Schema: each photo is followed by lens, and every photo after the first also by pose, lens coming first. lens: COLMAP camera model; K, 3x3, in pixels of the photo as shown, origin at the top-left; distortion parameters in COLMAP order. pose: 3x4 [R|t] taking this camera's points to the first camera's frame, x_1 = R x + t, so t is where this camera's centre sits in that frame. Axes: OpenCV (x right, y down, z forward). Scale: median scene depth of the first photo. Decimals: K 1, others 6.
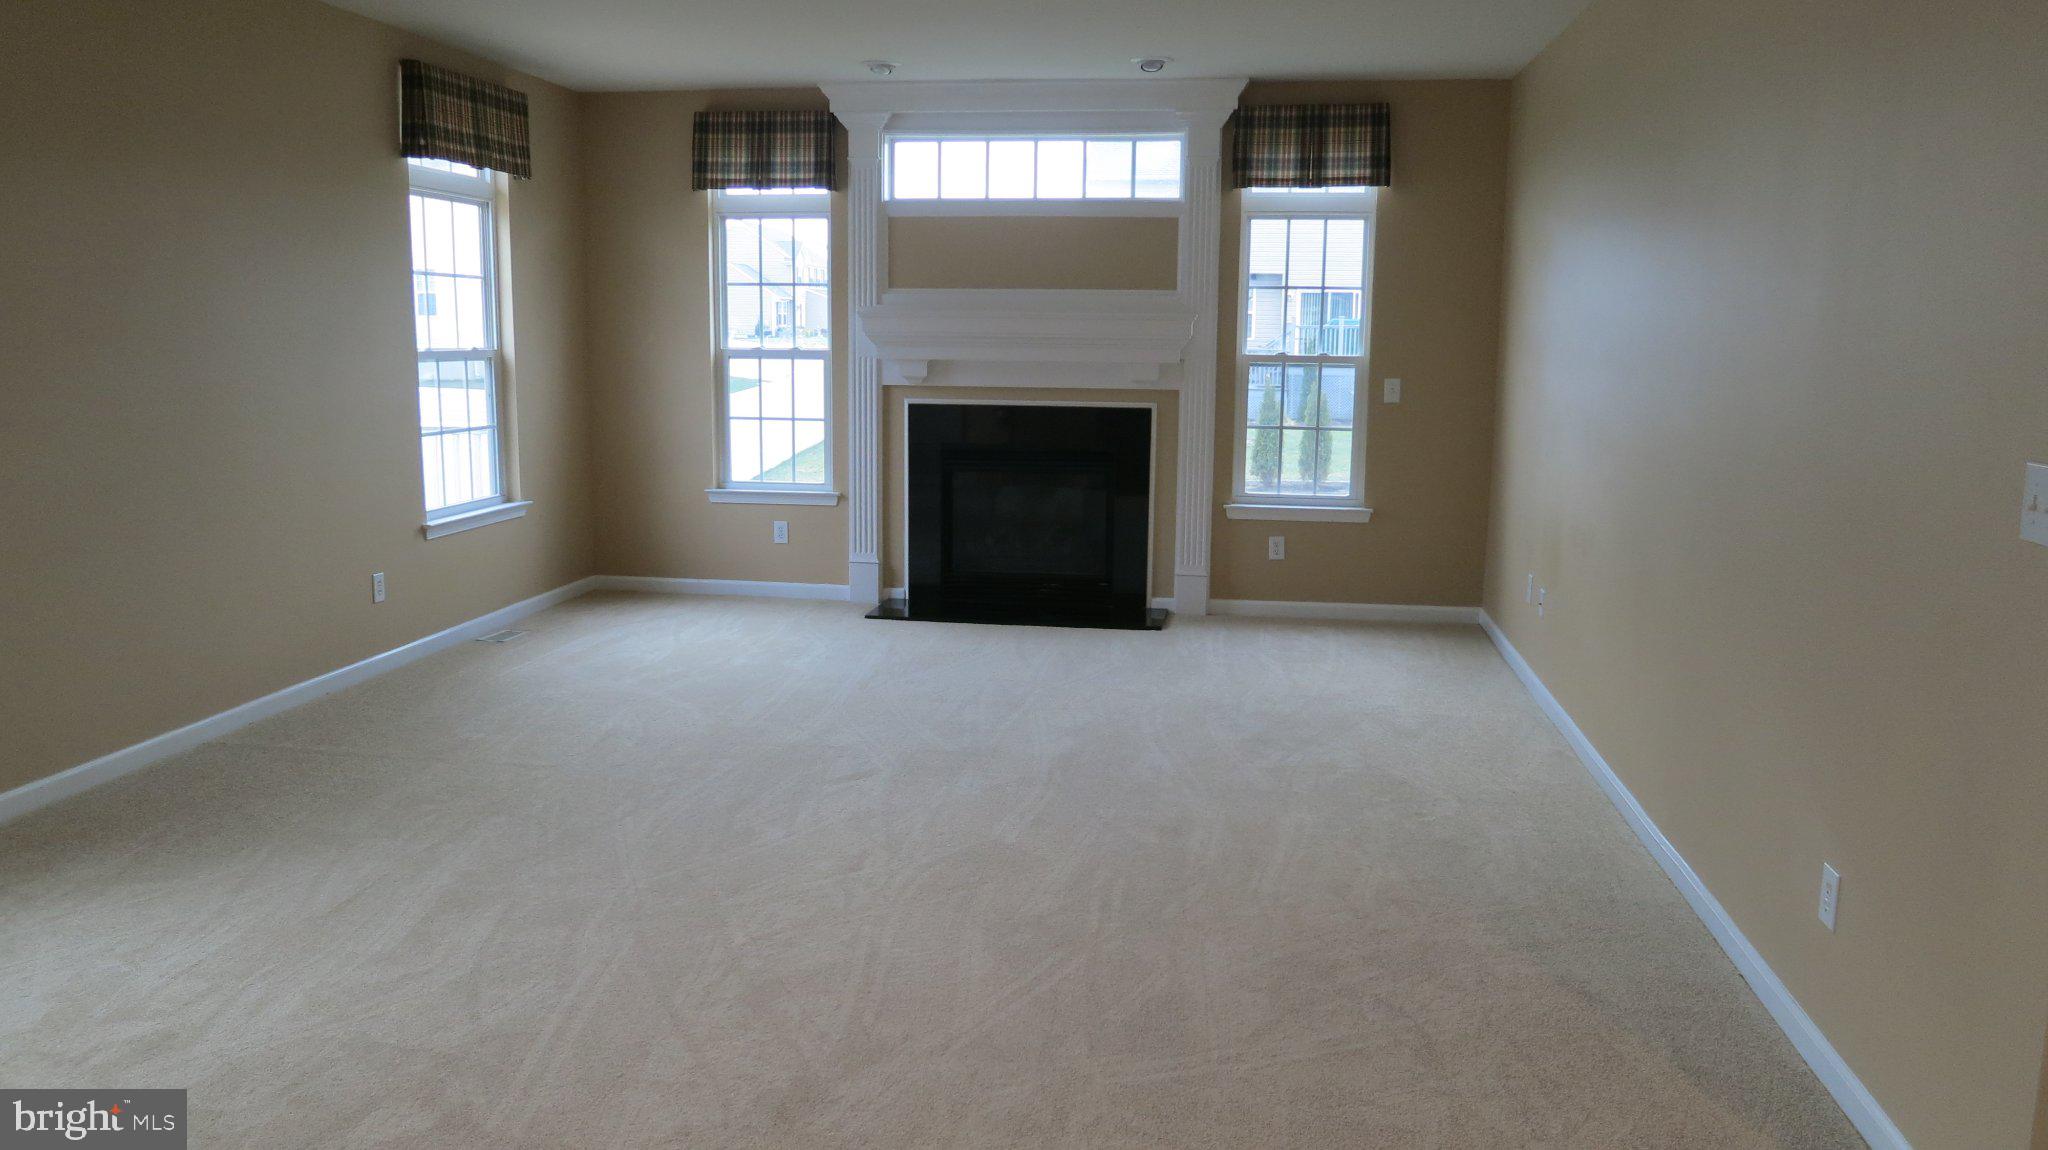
lens RADIAL K [[1496.1, 0, 1024.0], [0, 1496.1, 575.0], [0, 0, 1]] dist [-0.032143, -0.001559]
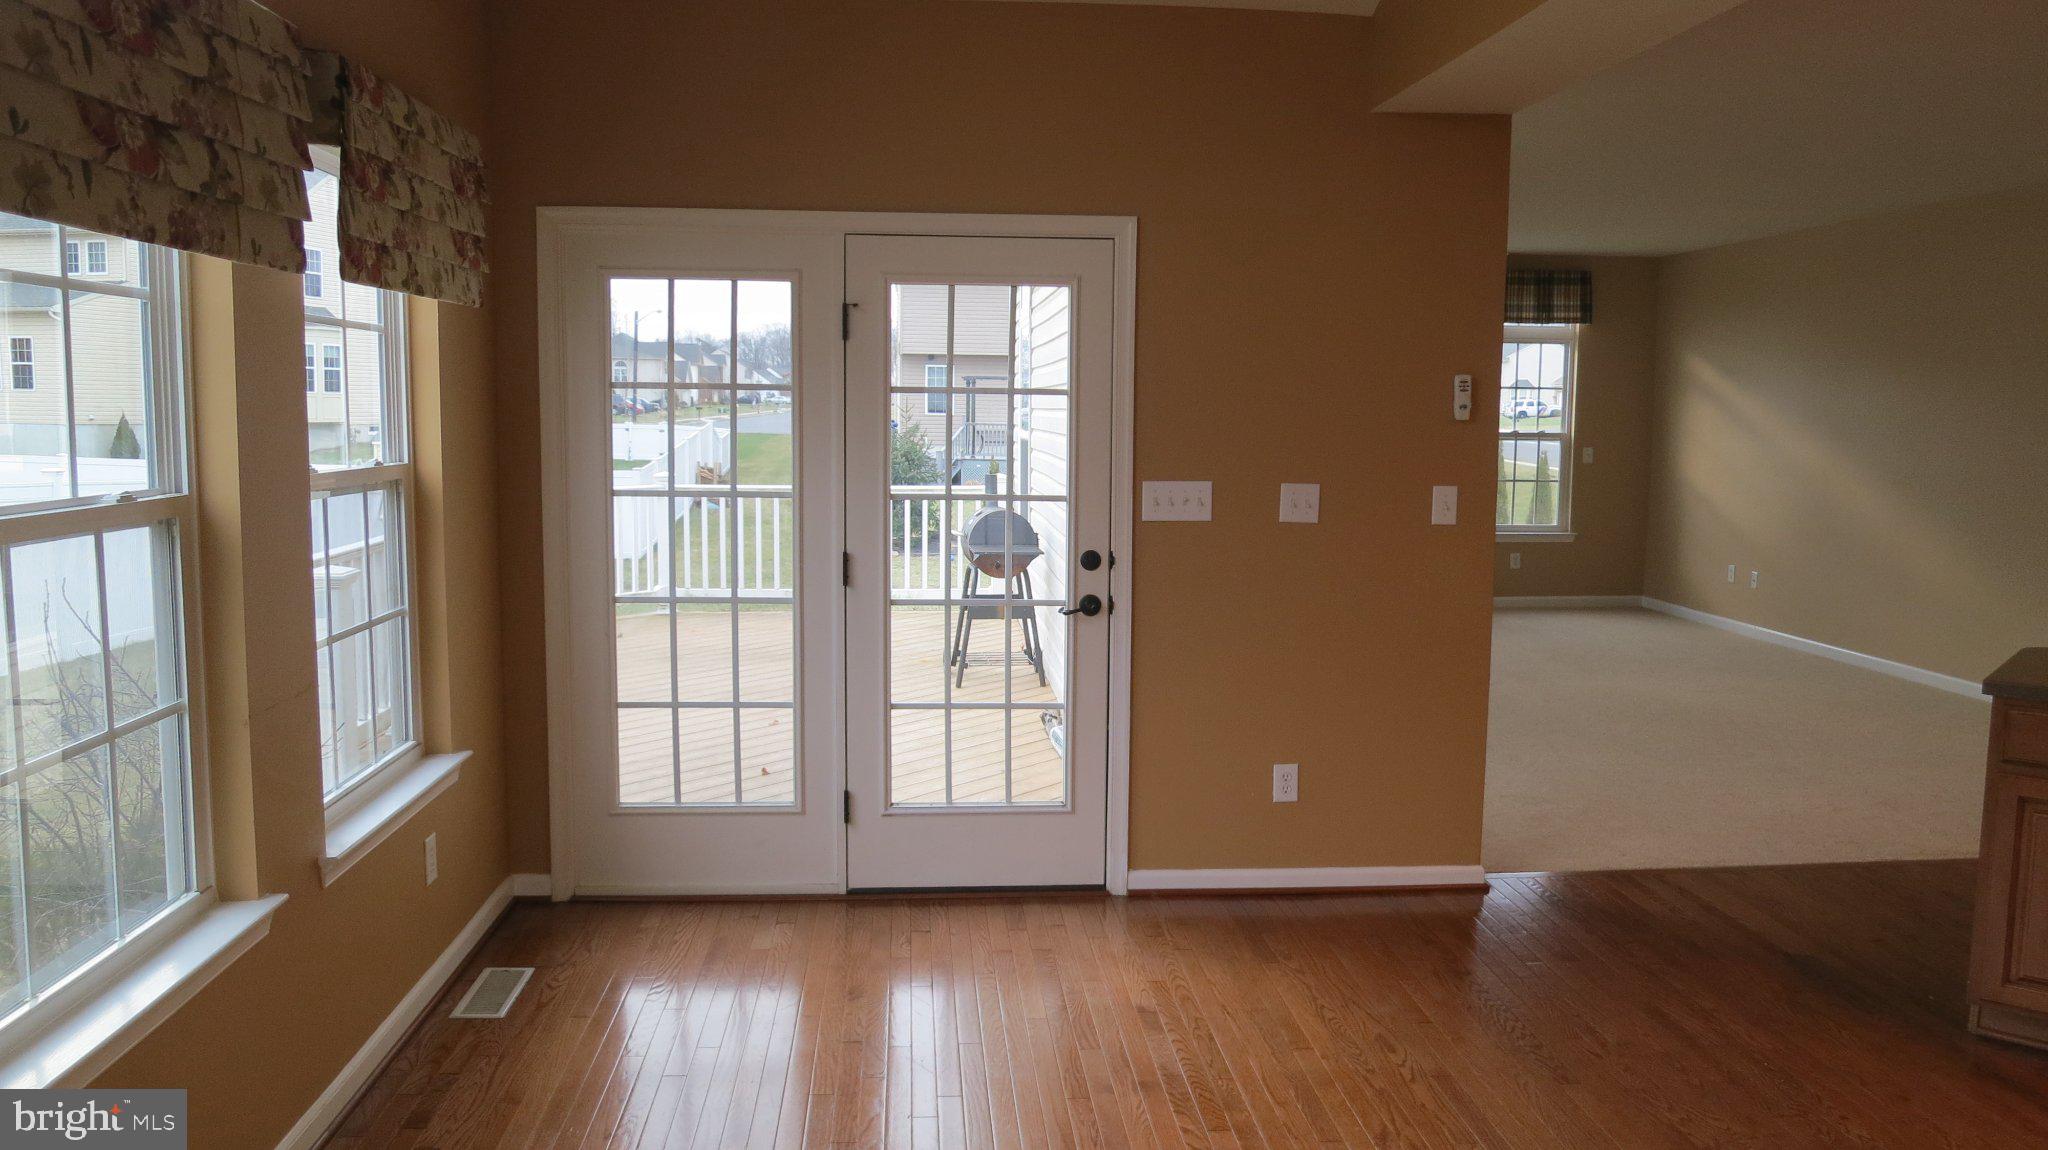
lens RADIAL K [[1496.1, 0, 1024.0], [0, 1496.1, 575.0], [0, 0, 1]] dist [-0.032143, -0.001559]
pose [[0.971097, -0.031603, 0.236583, -0.669036], [0.043801, 0.997958, -0.046482, 0.044036], [-0.234631, 0.055501, 0.970499, -0.333029]]
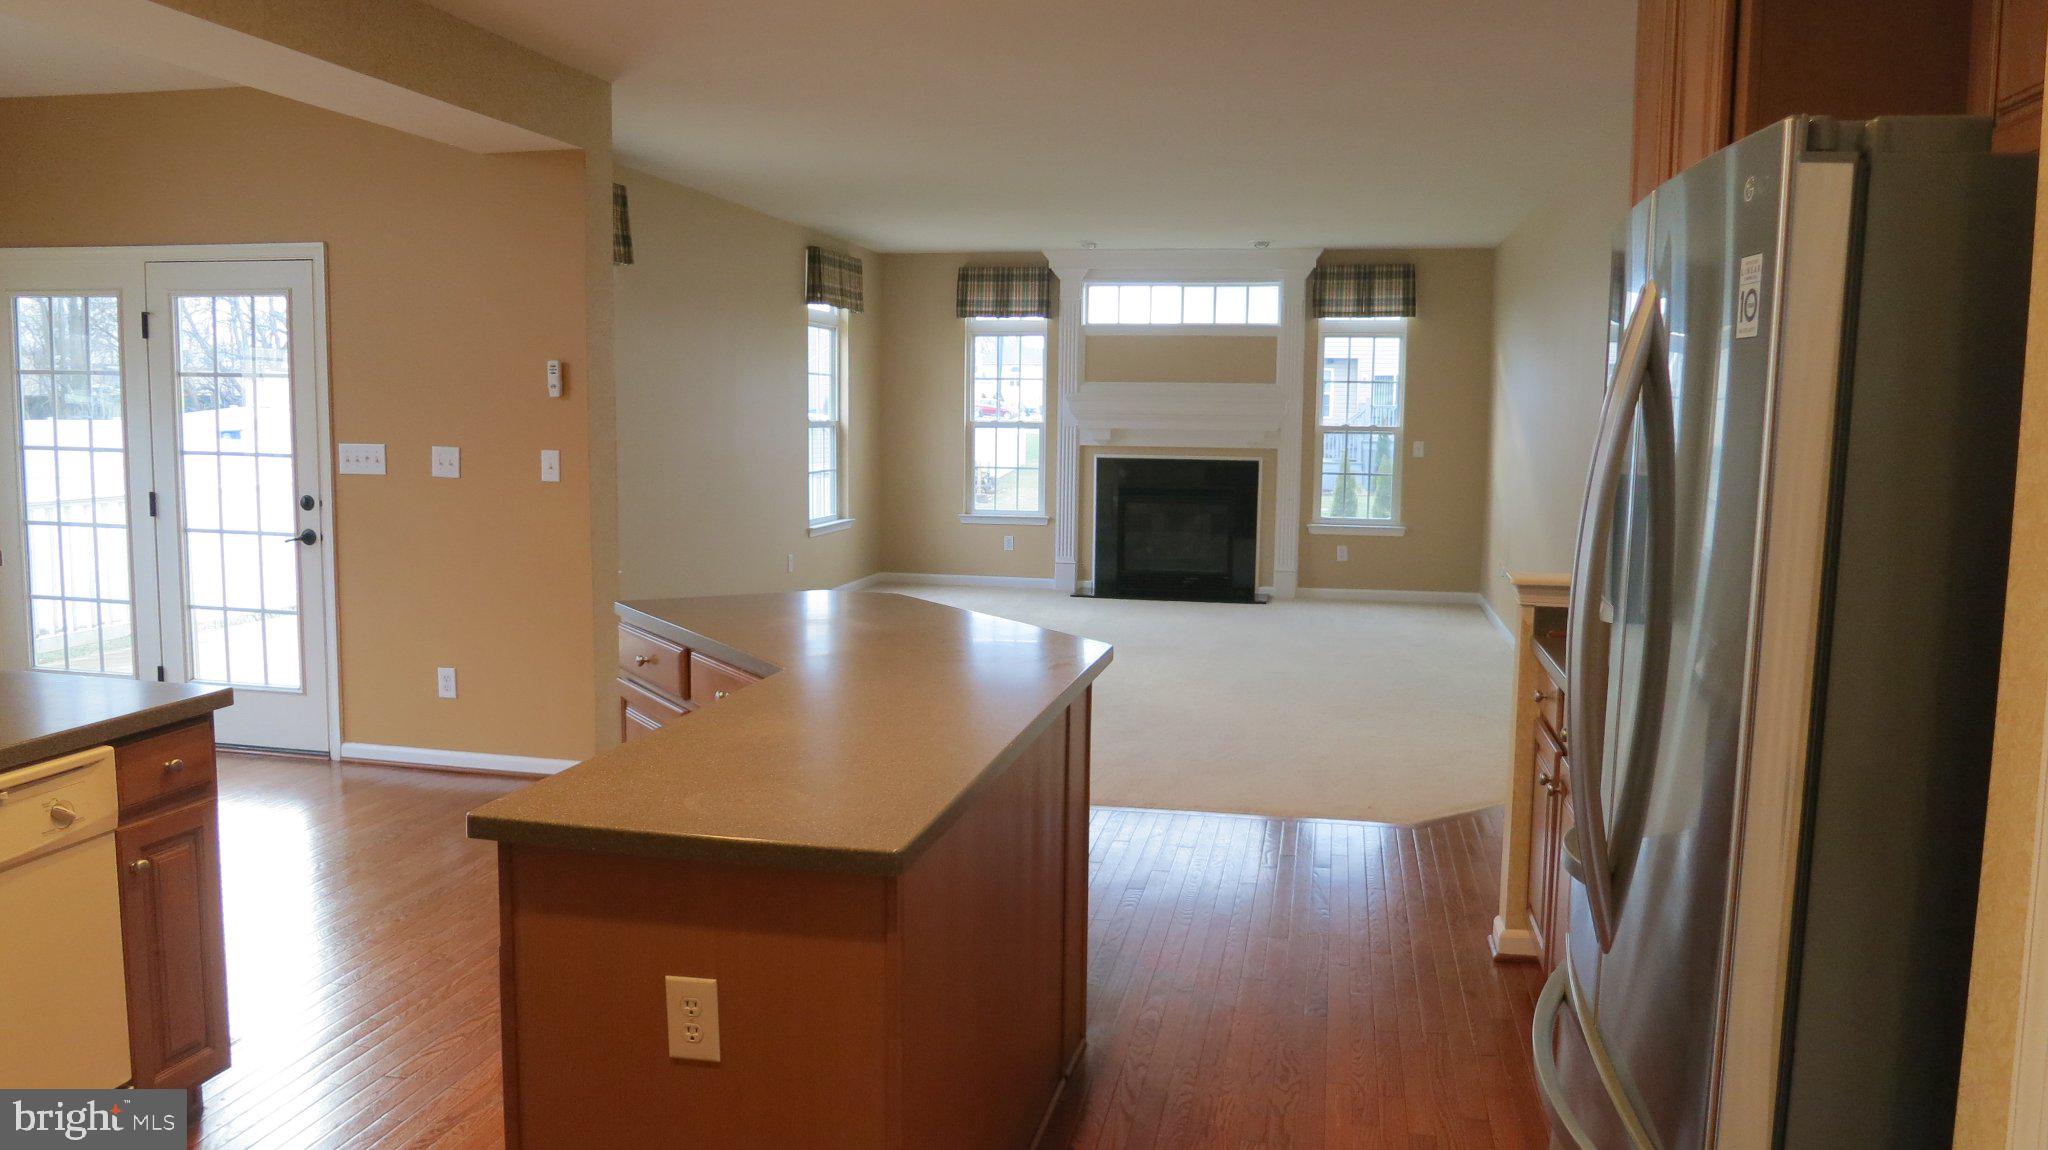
lens RADIAL K [[1496.1, 0, 1024.0], [0, 1496.1, 575.0], [0, 0, 1]] dist [-0.032143, -0.001559]
pose [[0.998590, 0.006595, -0.052674, -0.072760], [-0.009444, 0.998494, -0.054037, 0.089067], [0.052238, 0.054458, 0.997149, -0.522056]]
